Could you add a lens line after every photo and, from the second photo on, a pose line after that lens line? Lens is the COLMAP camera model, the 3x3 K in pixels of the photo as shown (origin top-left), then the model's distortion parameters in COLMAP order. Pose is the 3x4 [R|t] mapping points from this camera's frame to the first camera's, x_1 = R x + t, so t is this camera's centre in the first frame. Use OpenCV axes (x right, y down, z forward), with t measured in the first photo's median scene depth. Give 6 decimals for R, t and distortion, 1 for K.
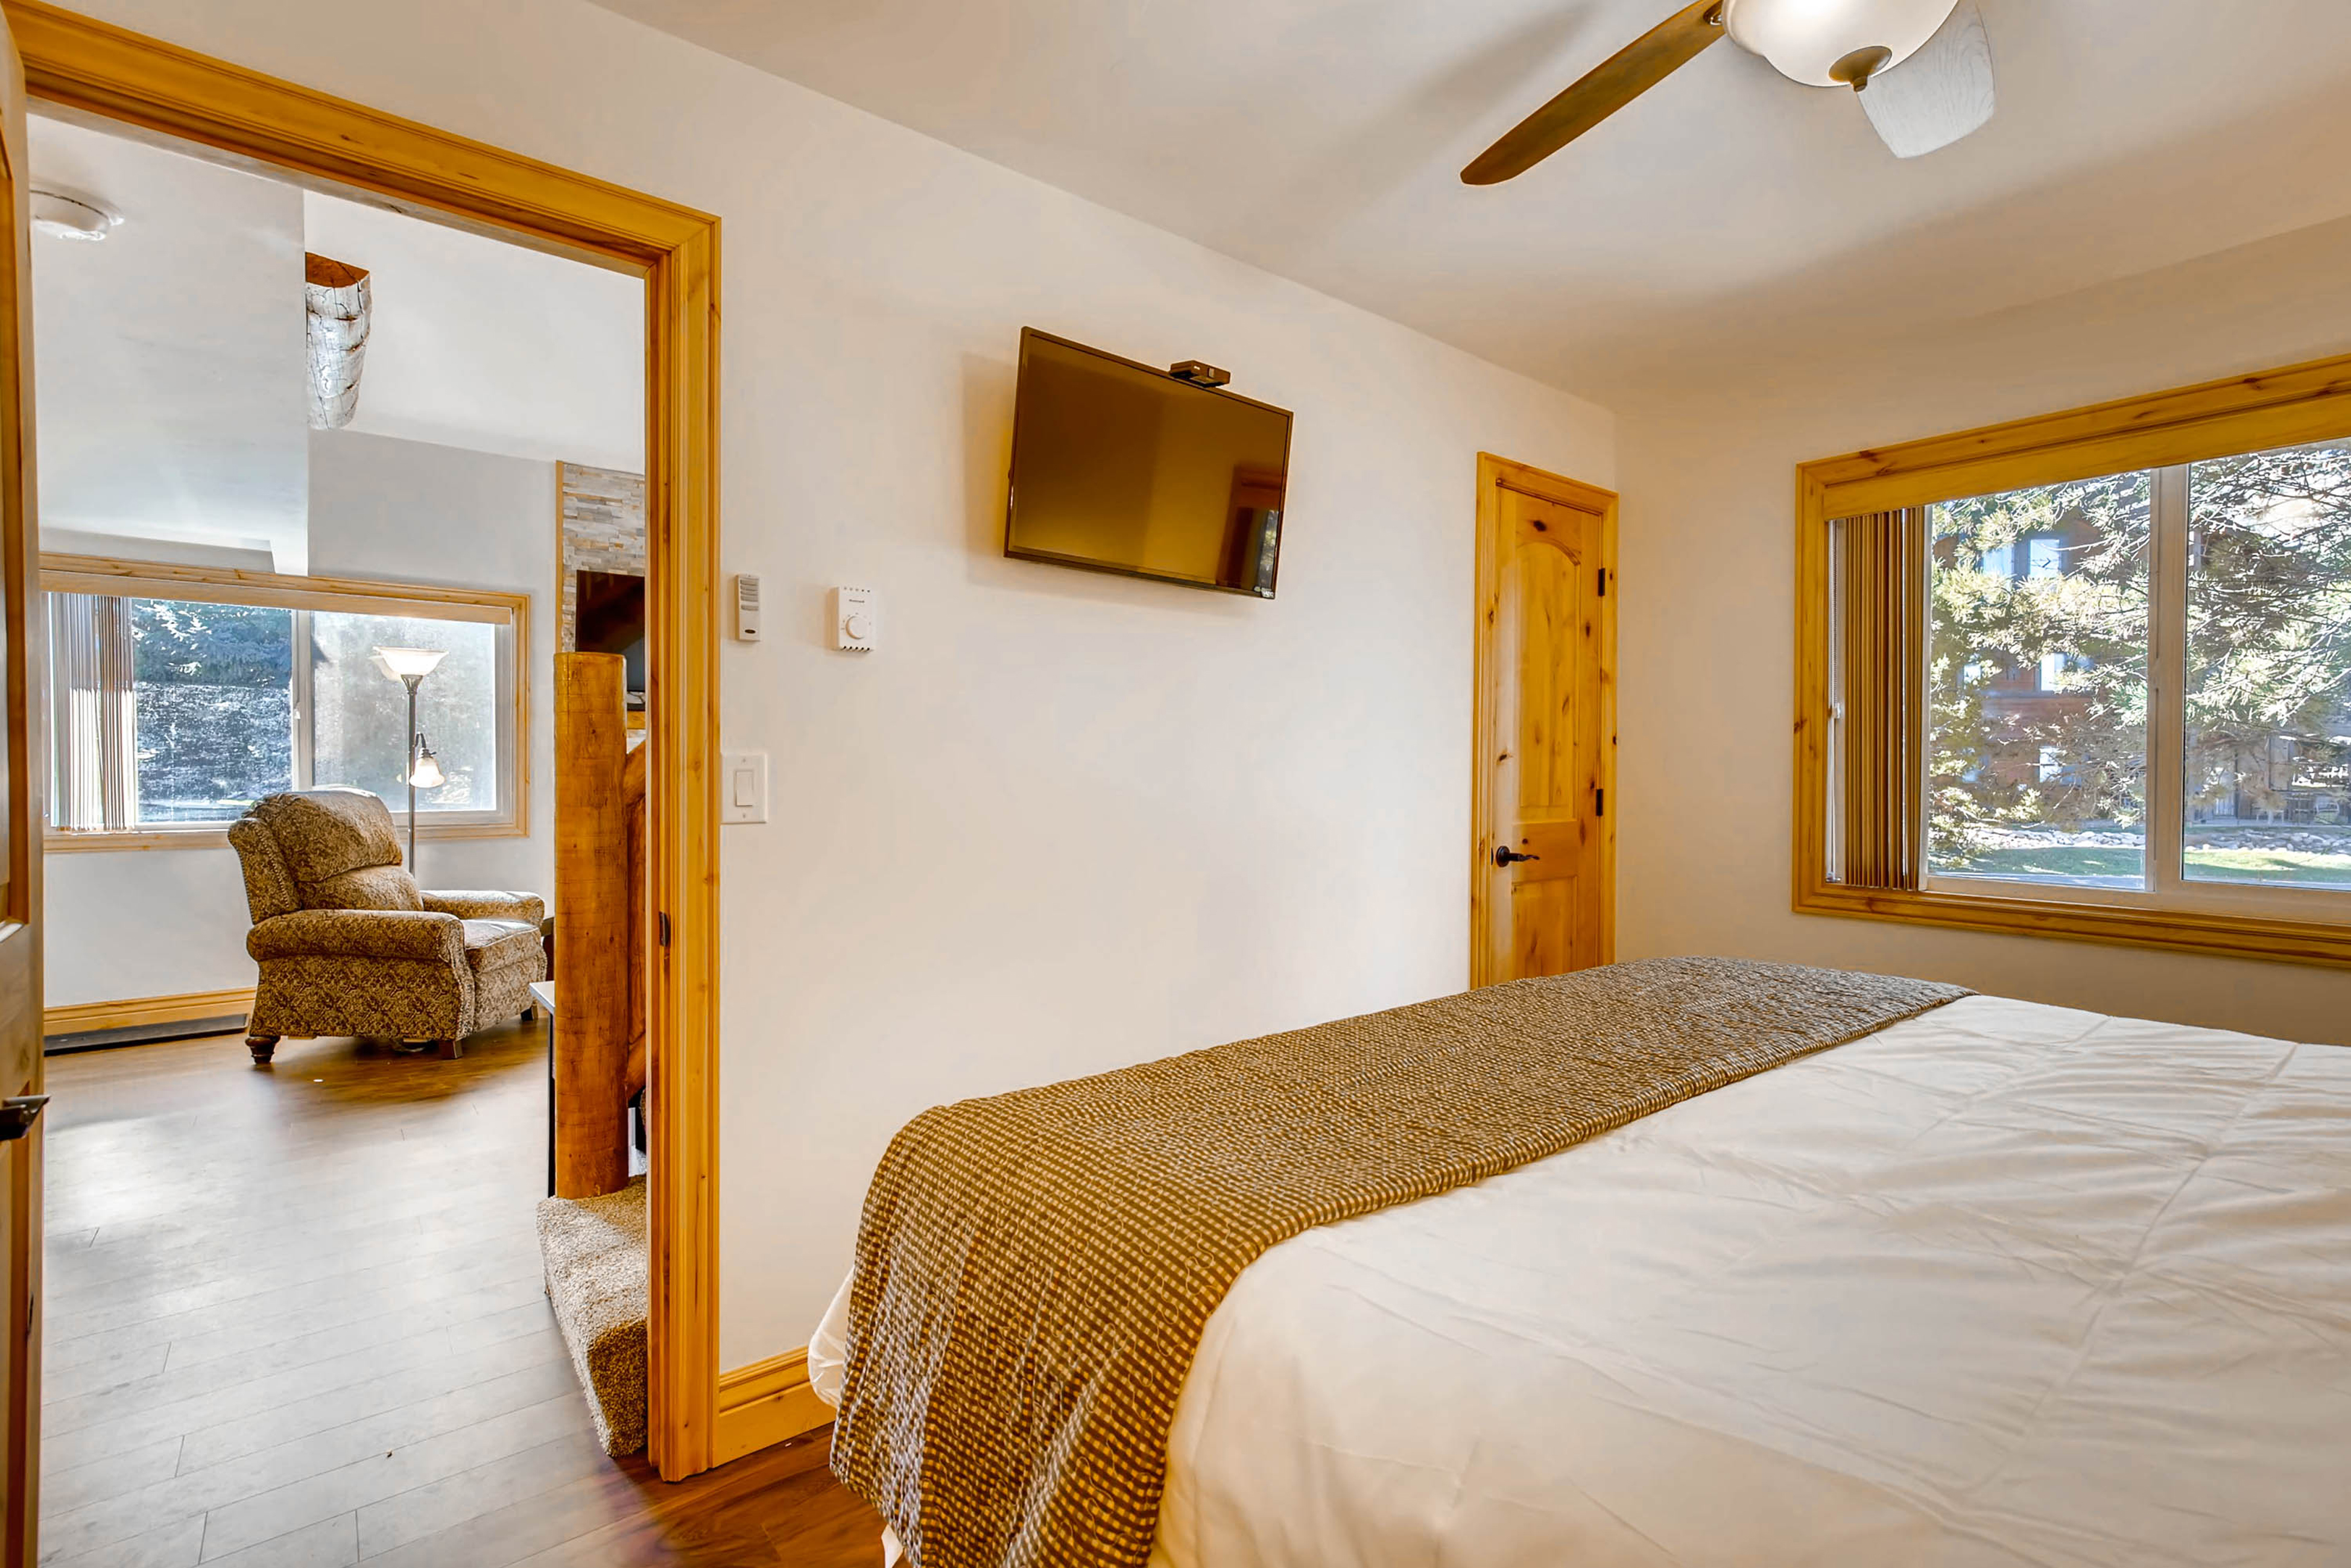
lens RADIAL K [[1064.6, 0, 1175.4], [0, 1064.6, 777.3], [0, 0, 1]] dist [0.000608, -0.000005]
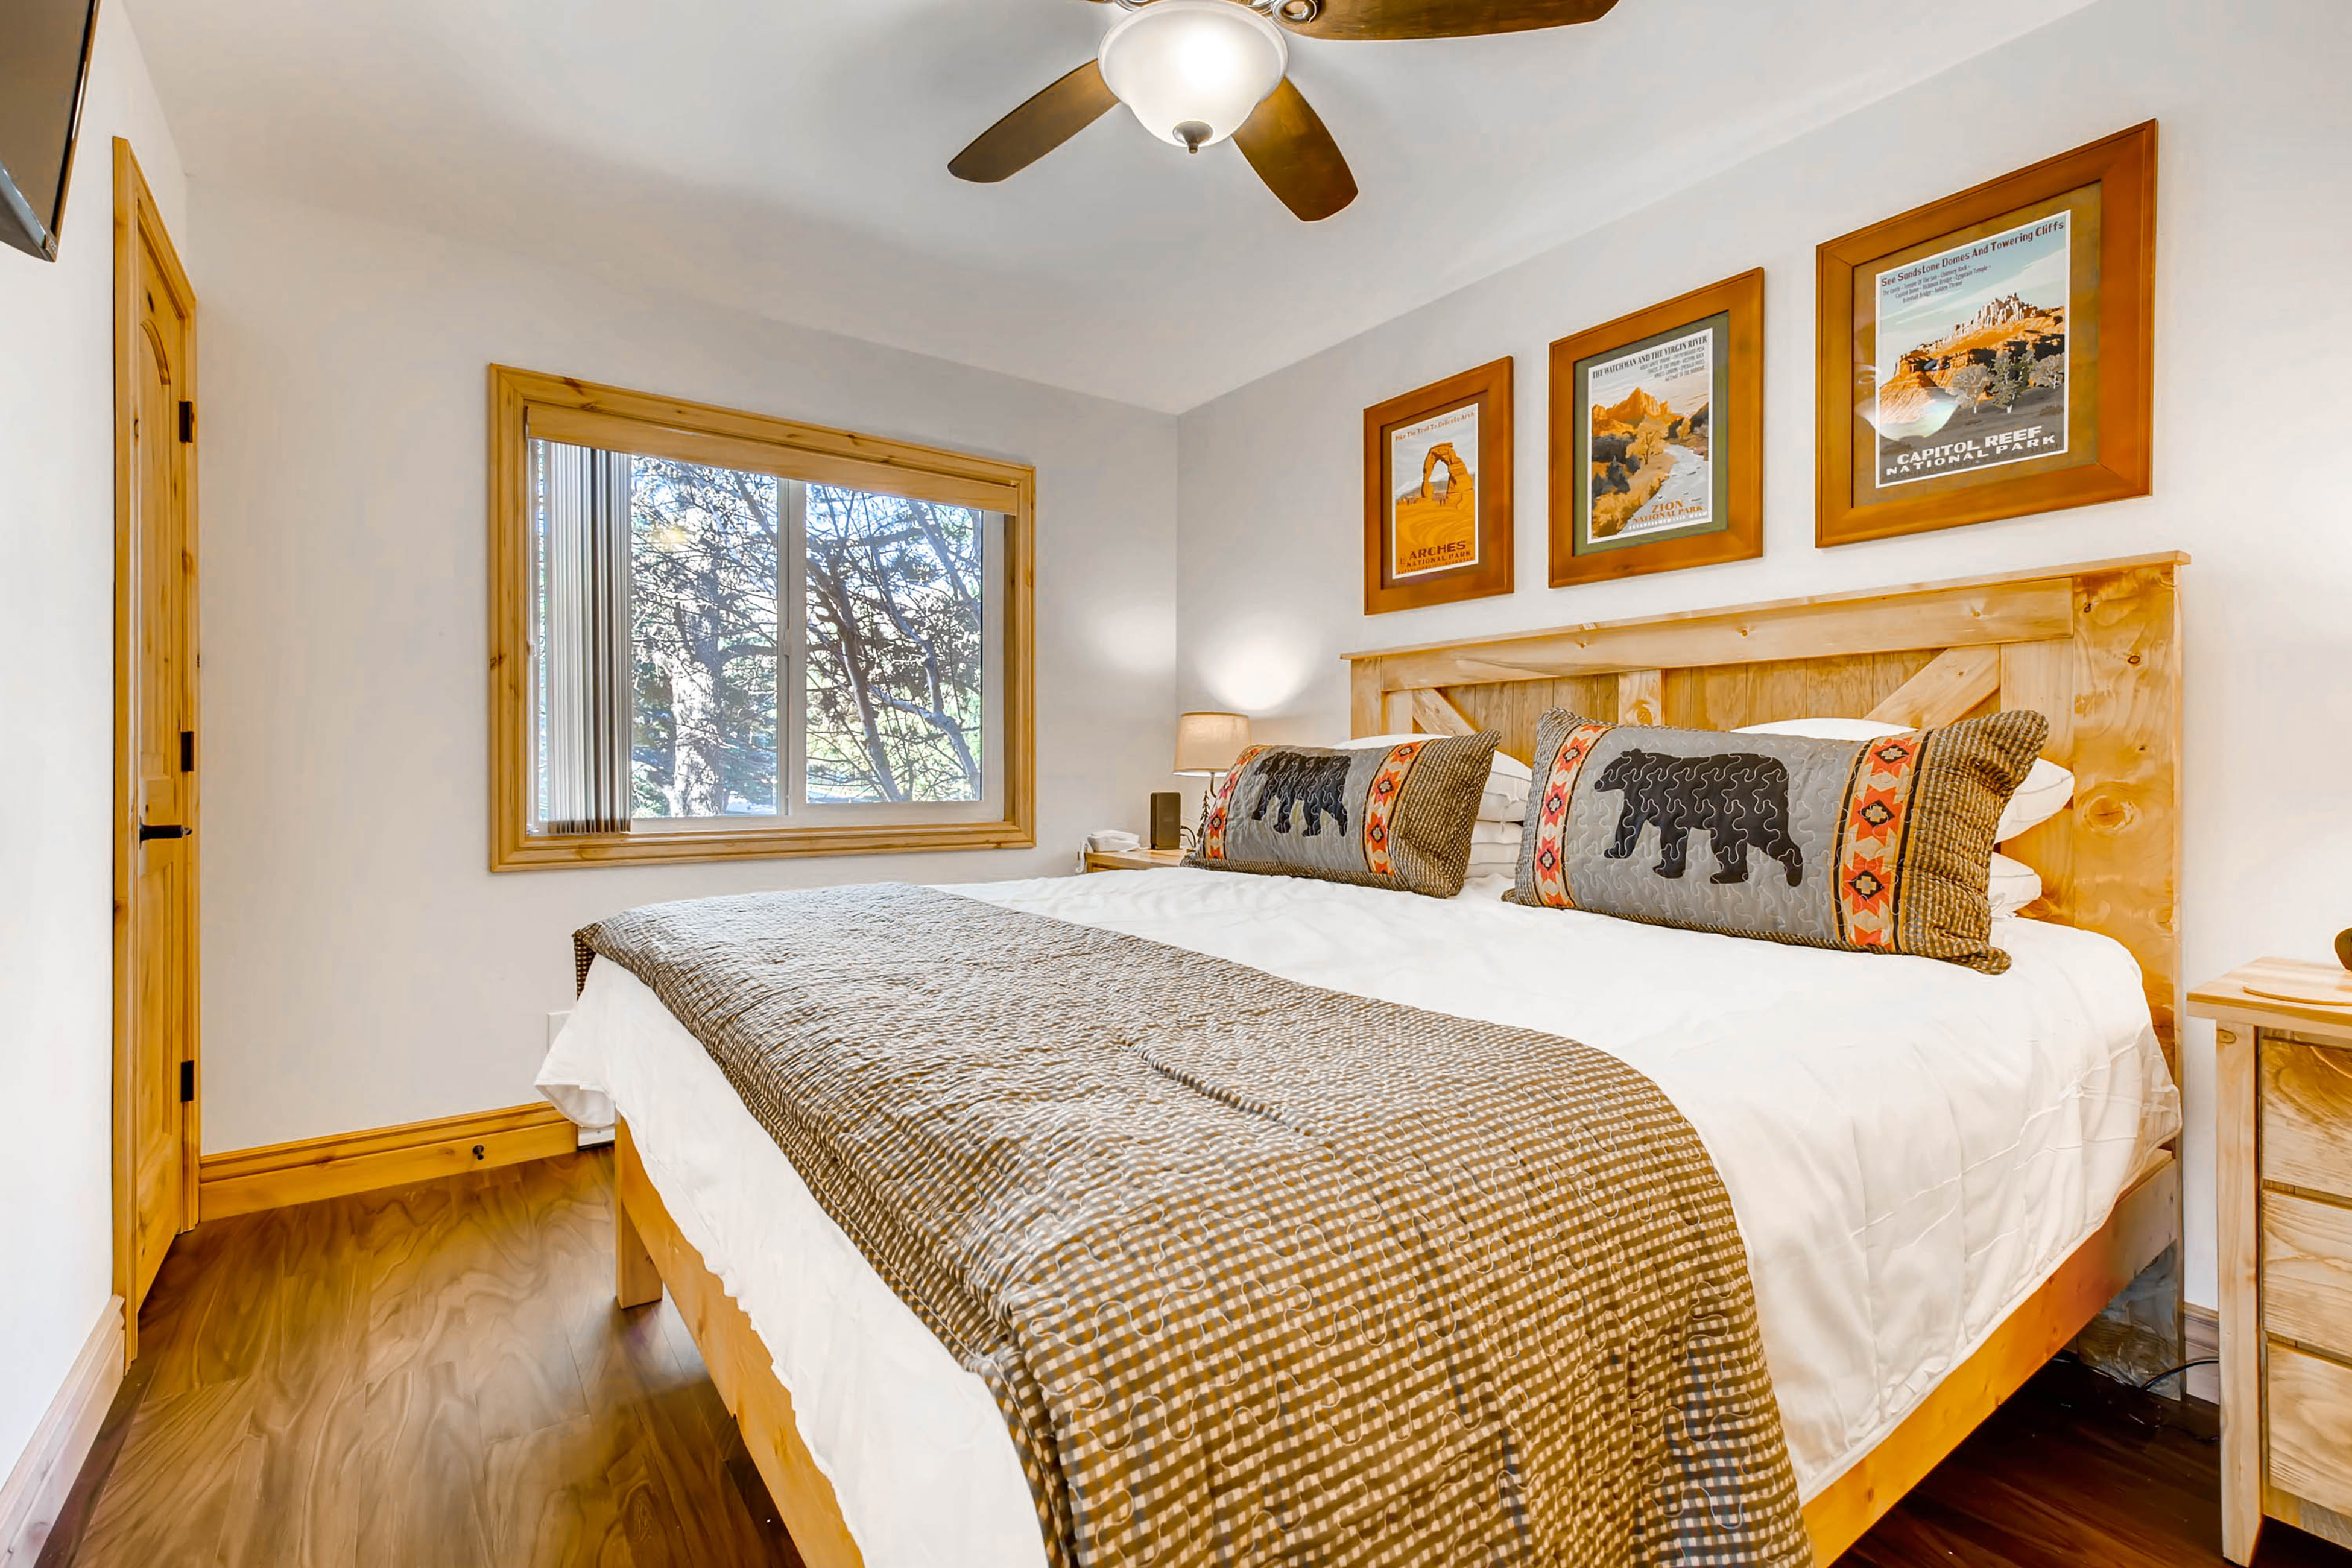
lens RADIAL K [[1065.1, 0, 1177.0], [0, 1065.1, 775.1], [0, 0, 1]] dist [0.000608, -0.000005]
pose [[0.033978, -0.008426, 0.999387, -0.293295], [0.008592, 0.999930, 0.008139, 0.046390], [-0.999386, 0.008310, 0.034048, 0.431695]]
